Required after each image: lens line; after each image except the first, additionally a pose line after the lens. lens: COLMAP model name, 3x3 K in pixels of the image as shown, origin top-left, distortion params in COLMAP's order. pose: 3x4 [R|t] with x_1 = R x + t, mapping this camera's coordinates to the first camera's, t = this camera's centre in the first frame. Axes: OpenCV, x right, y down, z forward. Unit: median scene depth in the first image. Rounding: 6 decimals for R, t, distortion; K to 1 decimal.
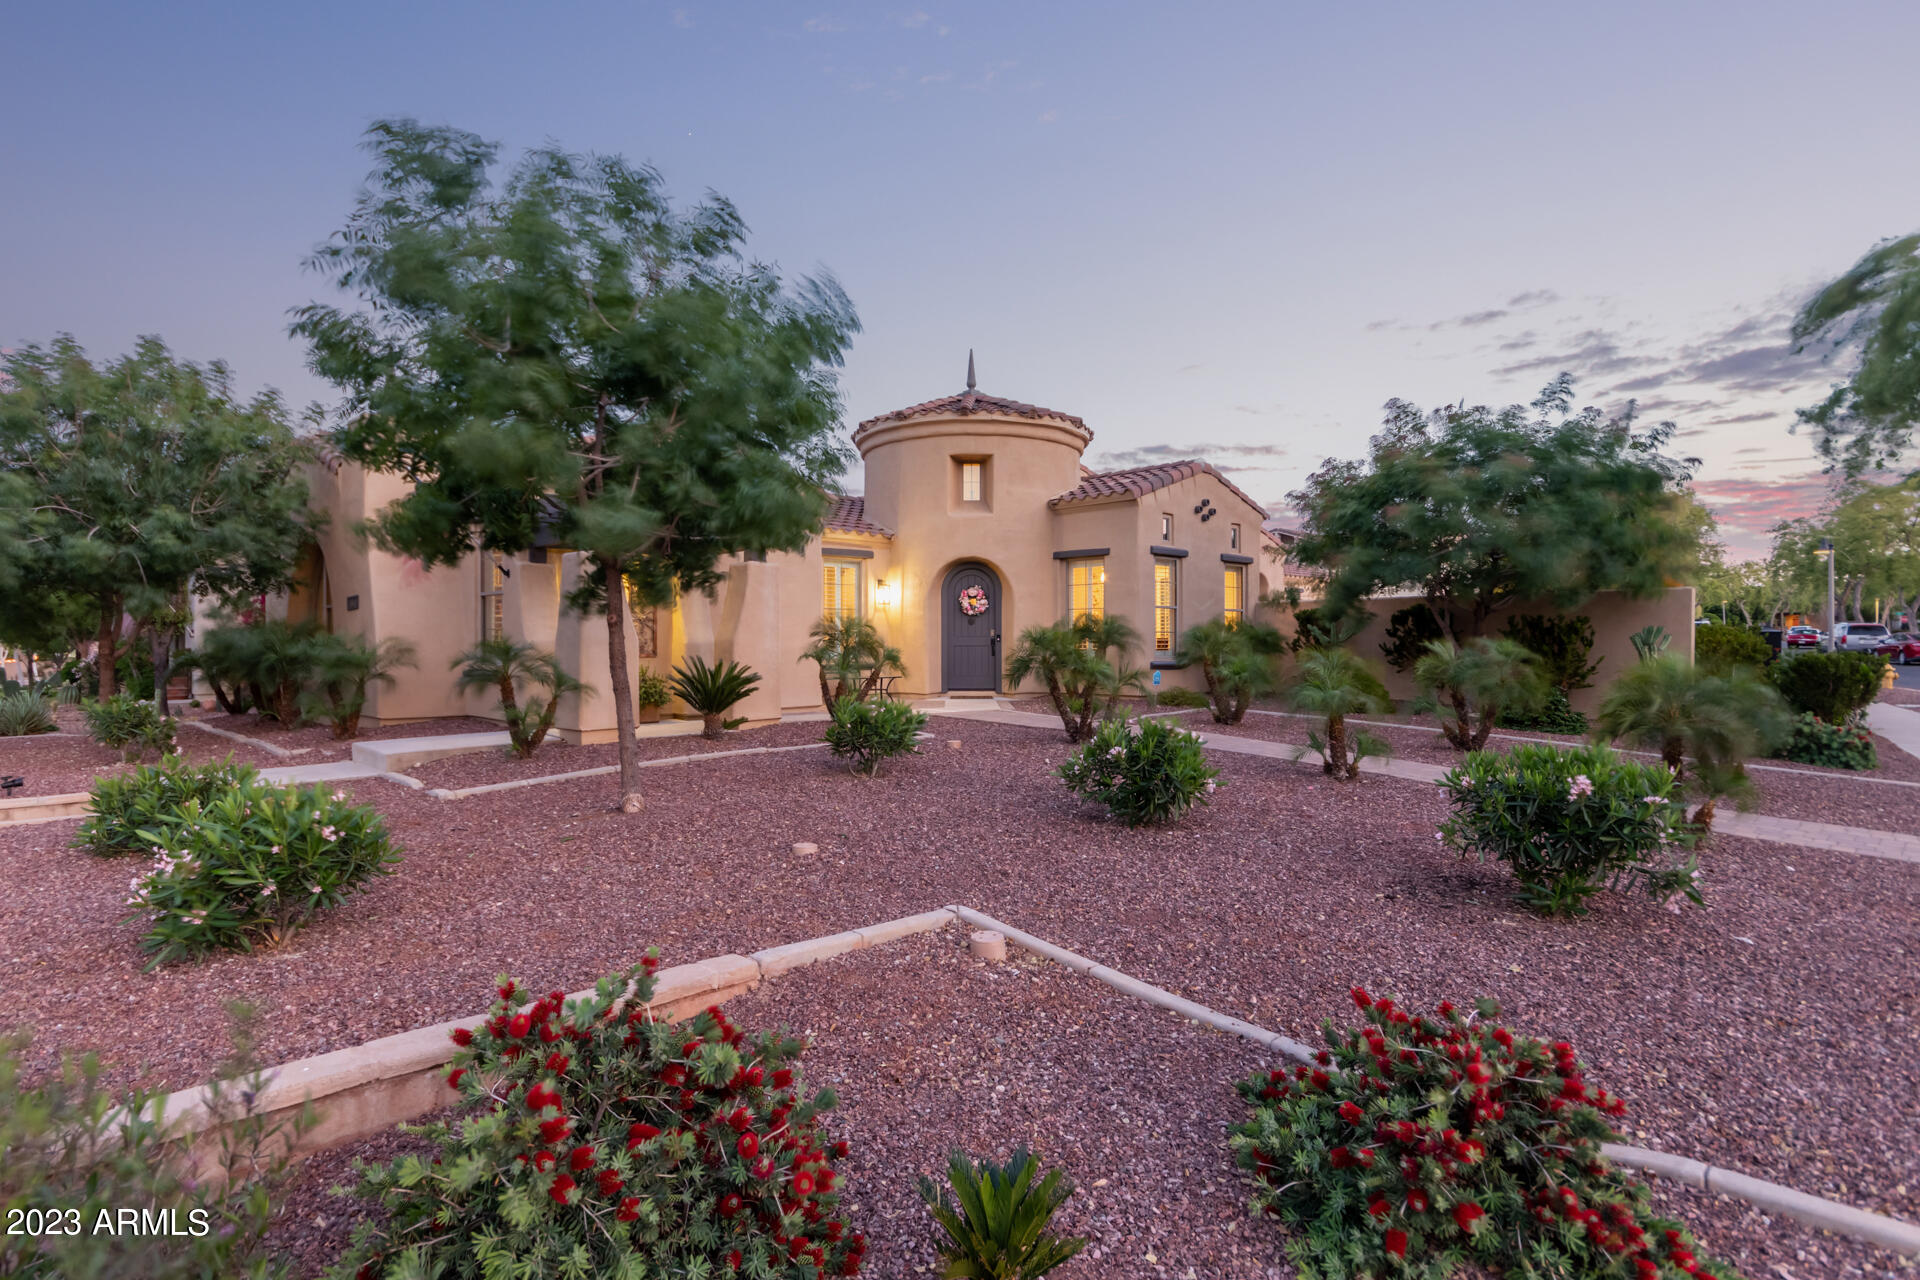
lens RADIAL K [[991.5, 0, 960.0], [0, 991.5, 640.0], [0, 0, 1]] dist [-0.000112, 0.000471]
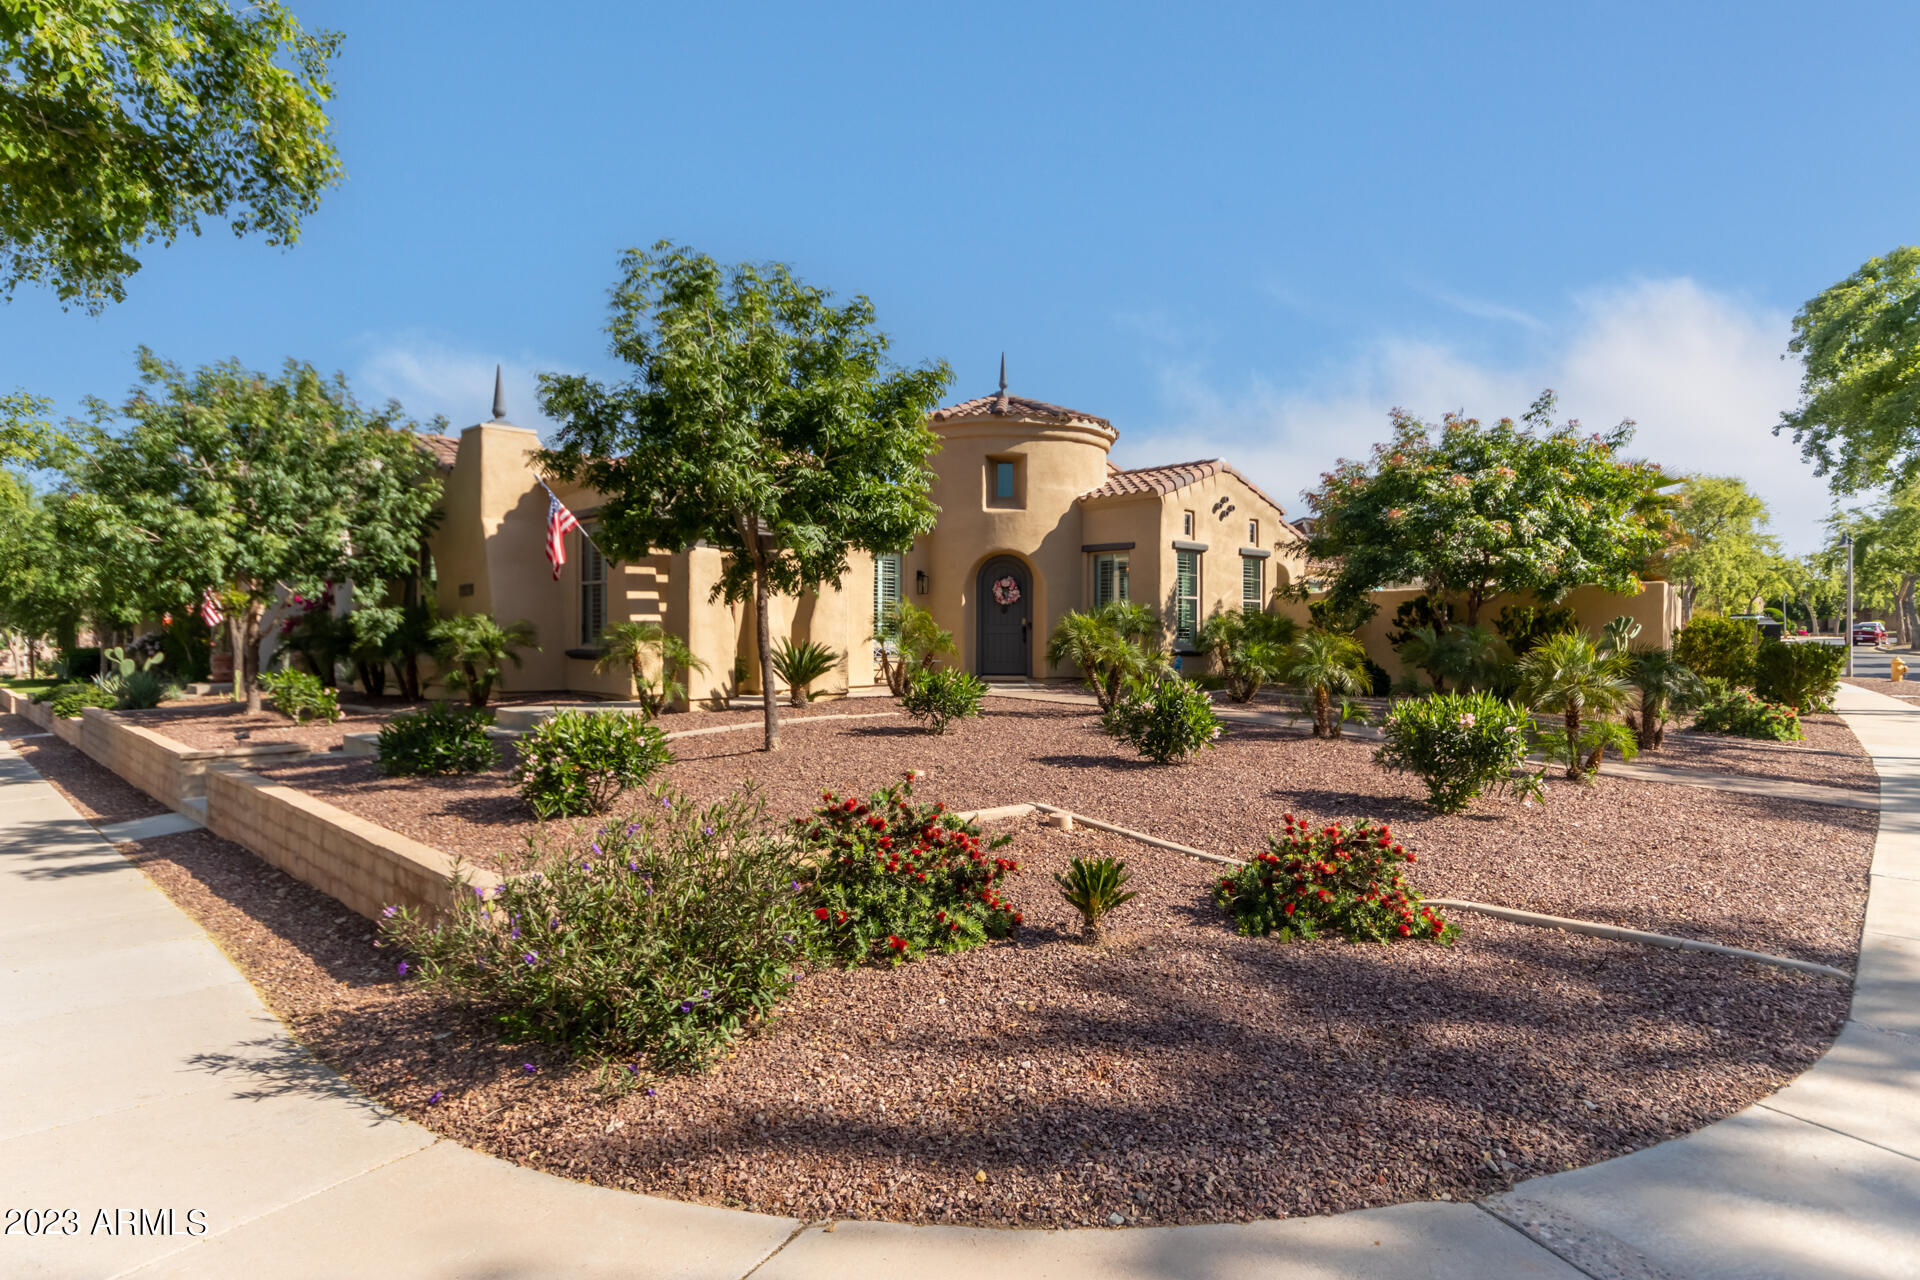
lens RADIAL K [[1095.5, 0, 960.0], [0, 1095.5, 640.0], [0, 0, 1]] dist [-0.005737, -0.001074]
pose [[0.999984, 0.004909, -0.002812, -0.034772], [-0.004893, 0.999973, 0.005535, 0.007234], [0.002839, -0.005521, 0.999981, -0.189516]]
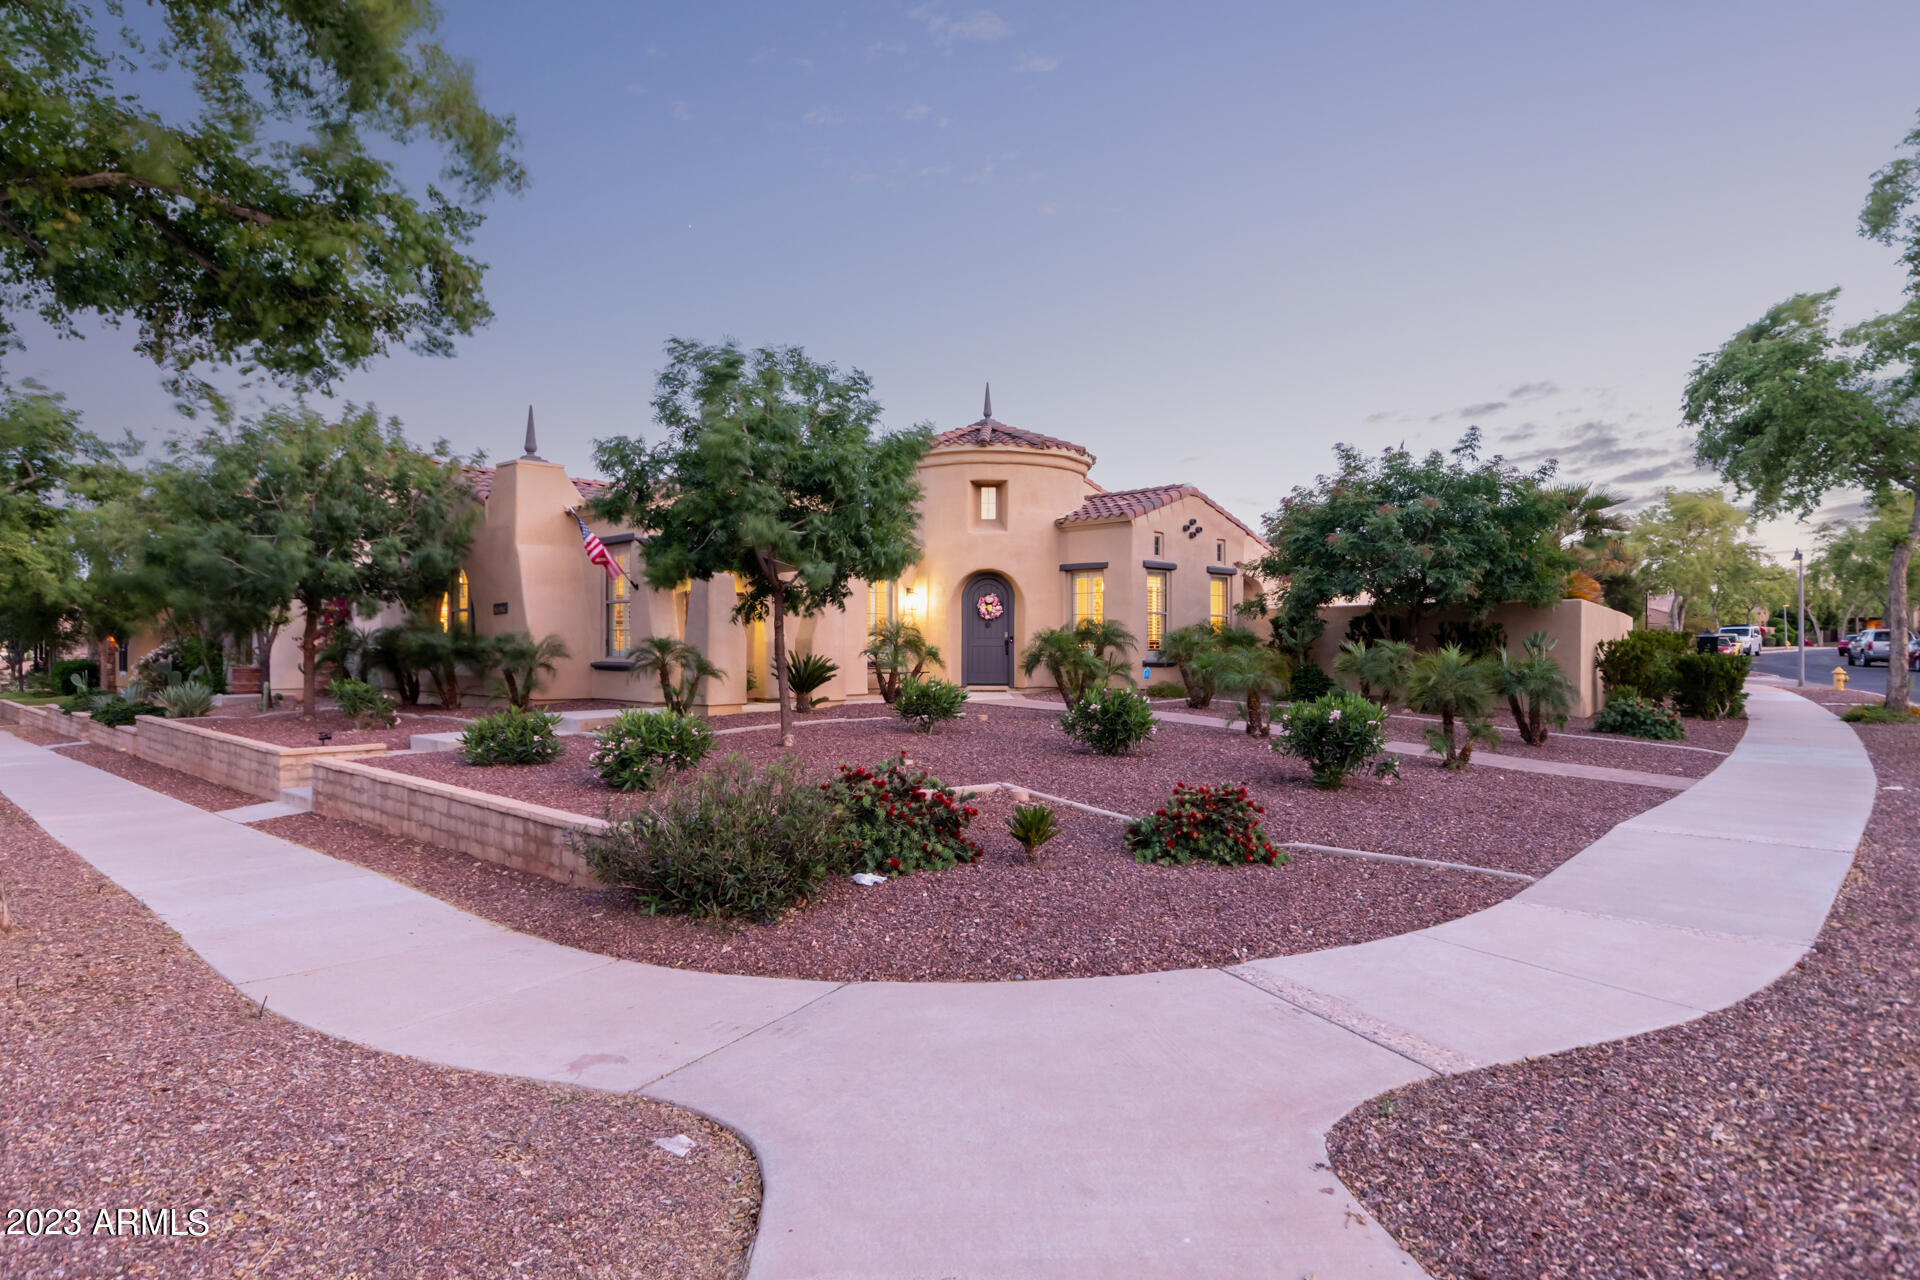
lens RADIAL K [[1156.3, 0, 960.0], [0, 1156.3, 640.0], [0, 0, 1]] dist [-0.024322, -0.000872]
pose [[0.999985, 0.003519, 0.004176, -0.028371], [-0.003501, 0.999985, -0.004203, 0.004798], [-0.004190, 0.004188, 0.999982, -0.359246]]
